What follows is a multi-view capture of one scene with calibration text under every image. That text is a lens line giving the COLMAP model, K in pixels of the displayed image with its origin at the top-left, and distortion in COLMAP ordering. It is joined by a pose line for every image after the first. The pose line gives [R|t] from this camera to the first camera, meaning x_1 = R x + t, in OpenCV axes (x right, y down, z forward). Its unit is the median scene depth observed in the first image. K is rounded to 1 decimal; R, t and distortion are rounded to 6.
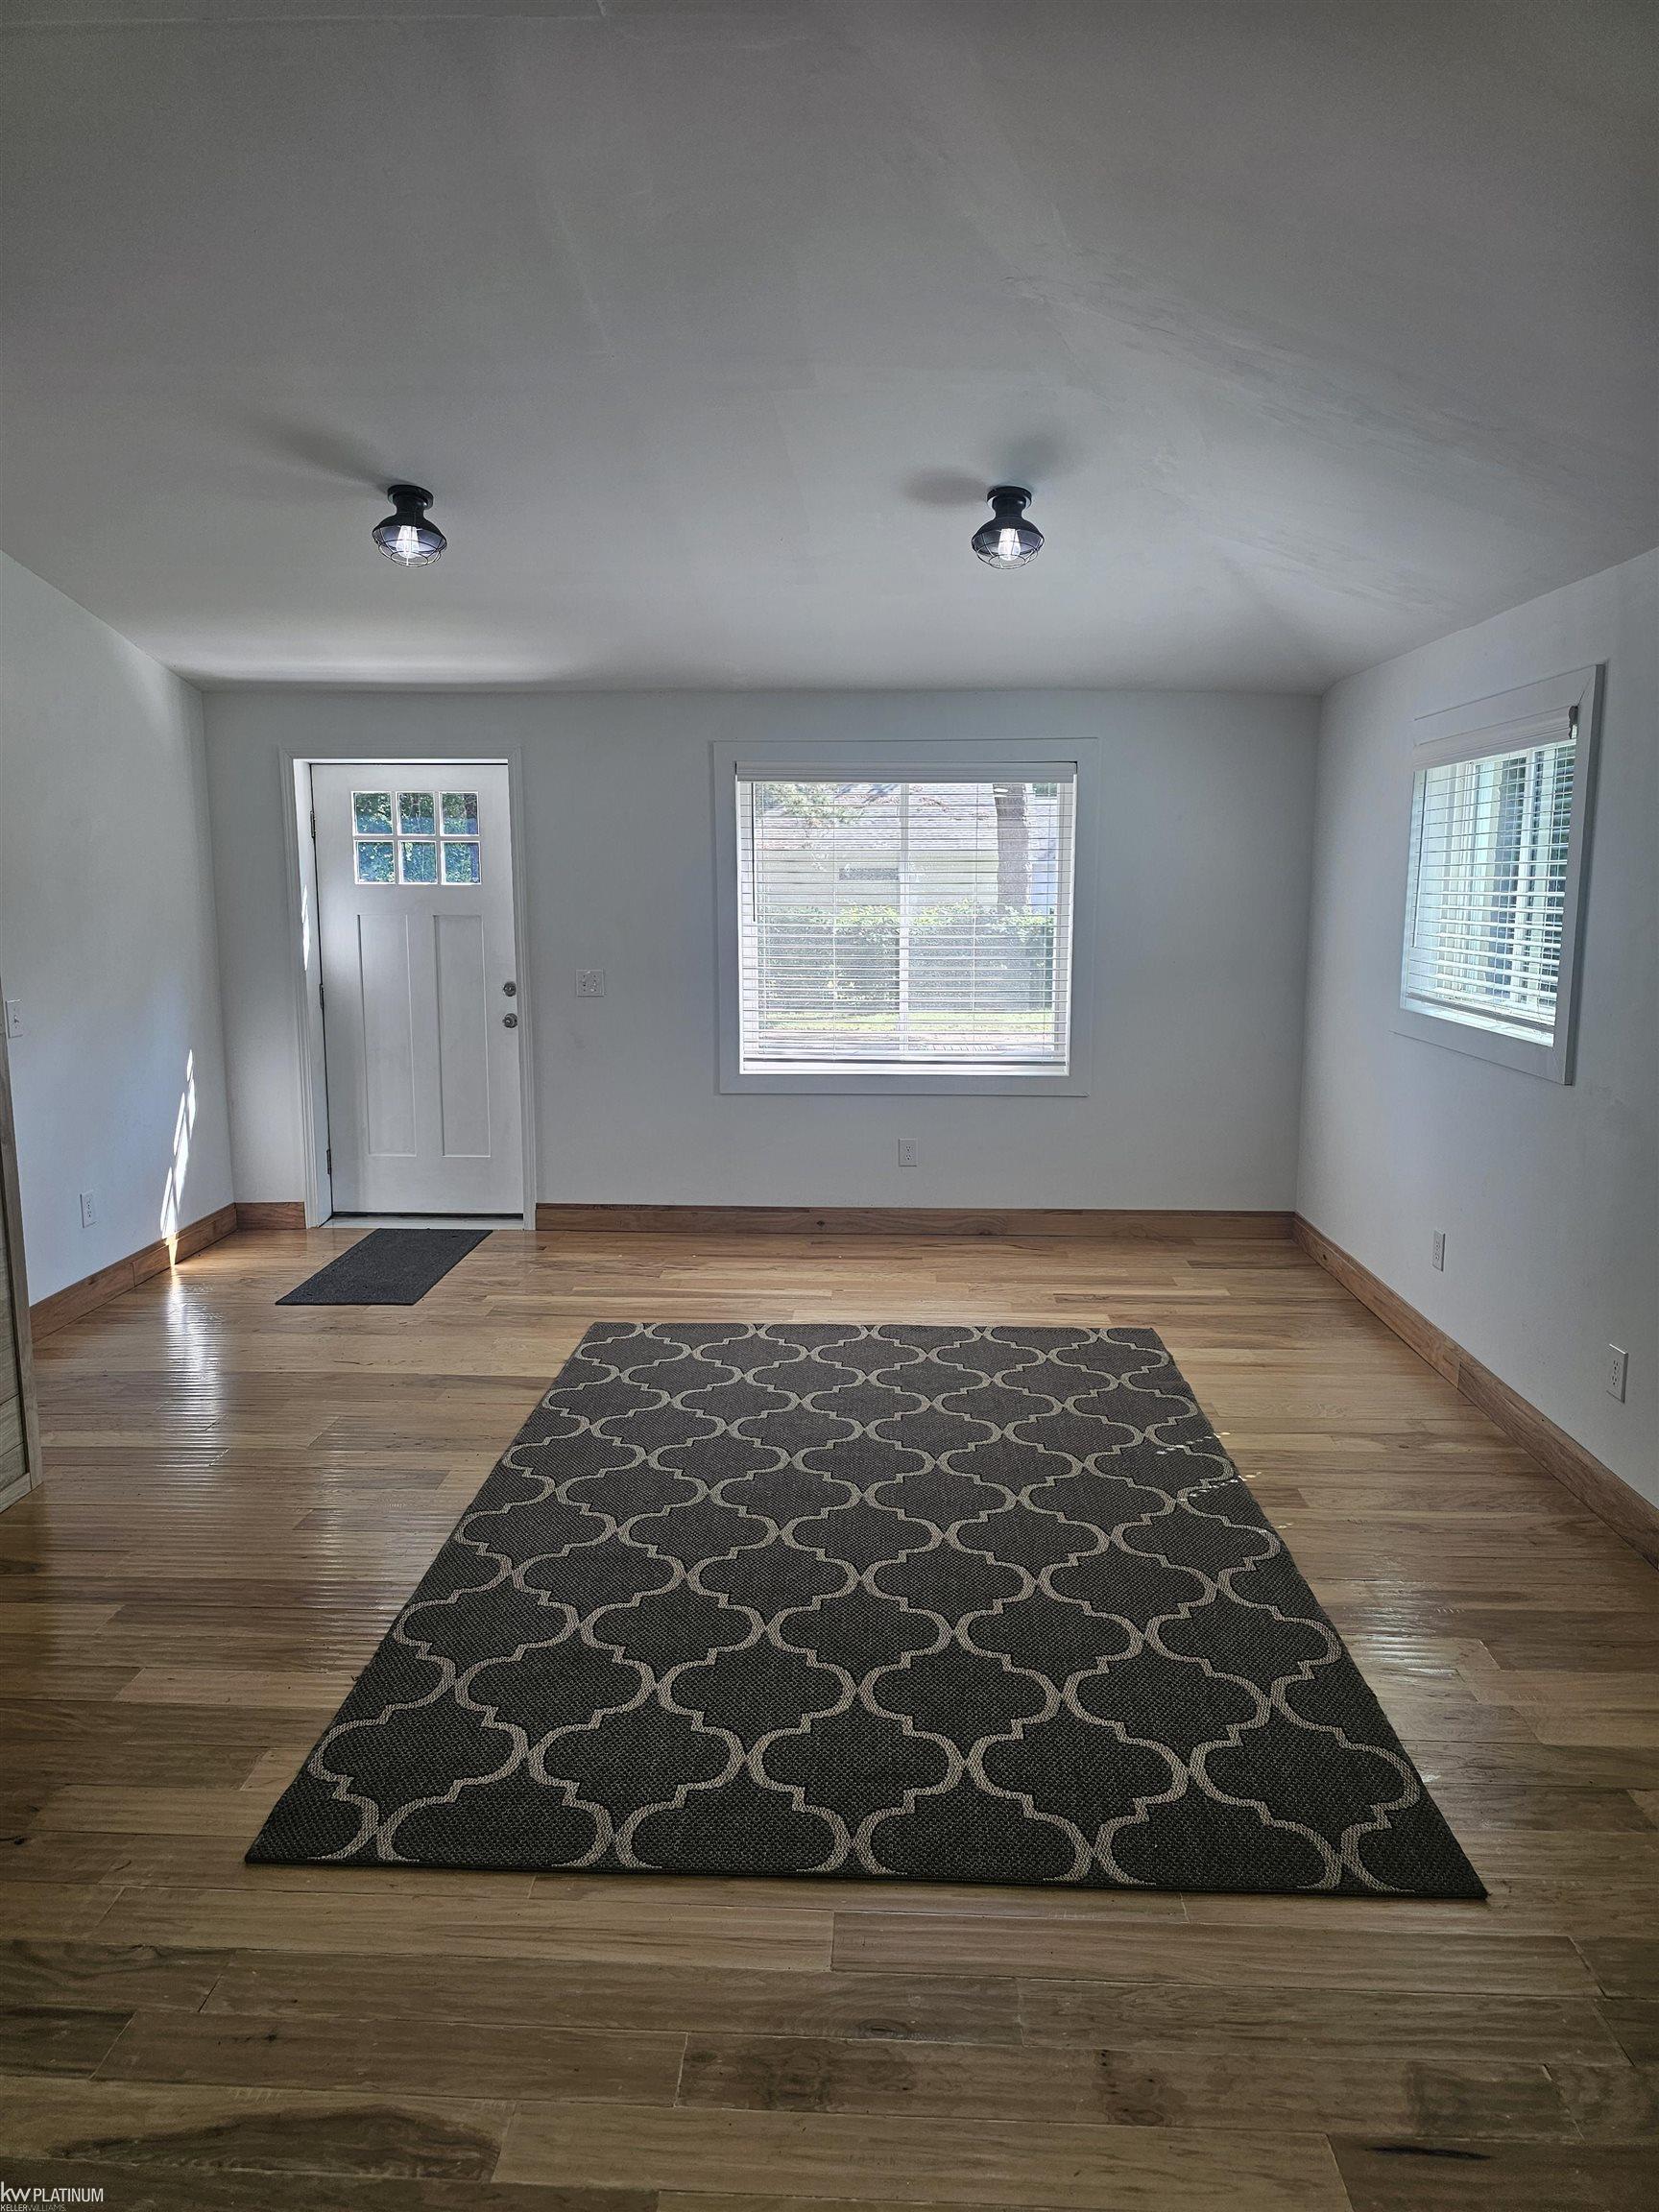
lens RADIAL K [[1496.5, 0, 830.3], [0, 1496.5, 1105.3], [0, 0, 1]] dist [0.049070, -0.041547]
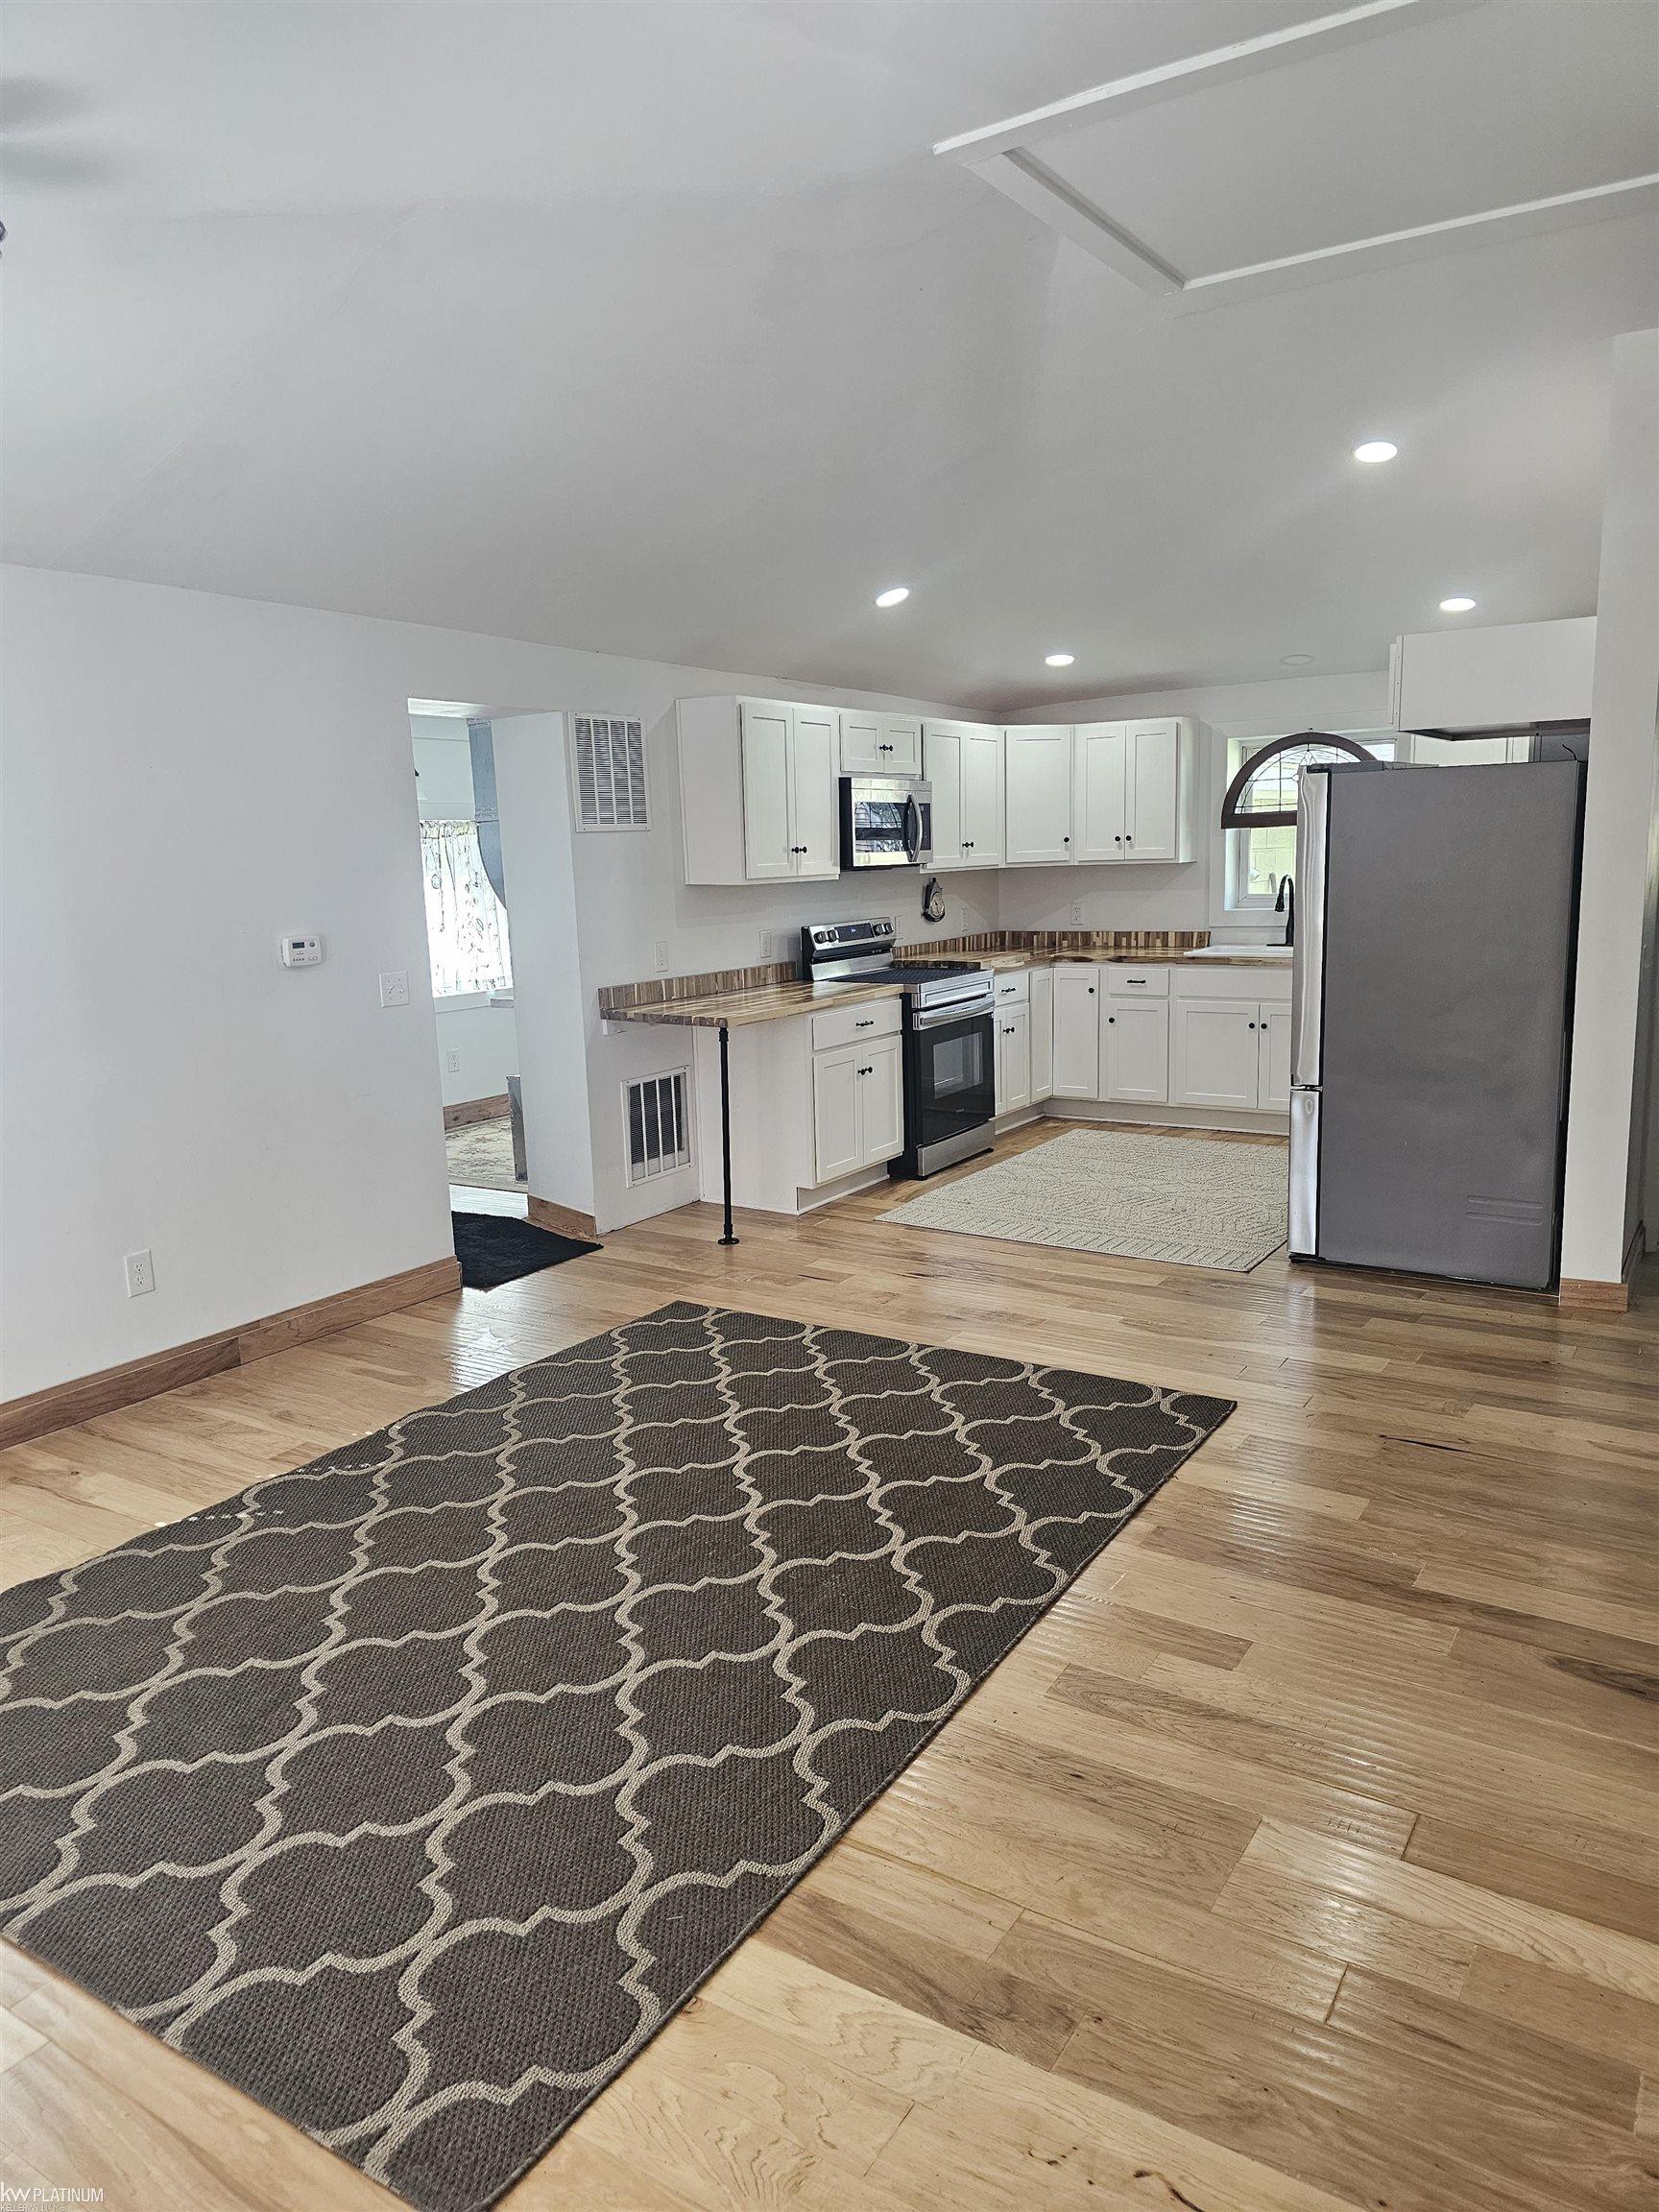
lens RADIAL K [[1496.5, 0, 831.1], [0, 1496.5, 1125.0], [0, 0, 1]] dist [0.049070, -0.041547]
pose [[-0.866126, -0.065745, 0.495483, -0.538054], [0.106412, 0.944330, 0.311316, -0.248940], [-0.488367, 0.322364, -0.810913, 1.662120]]
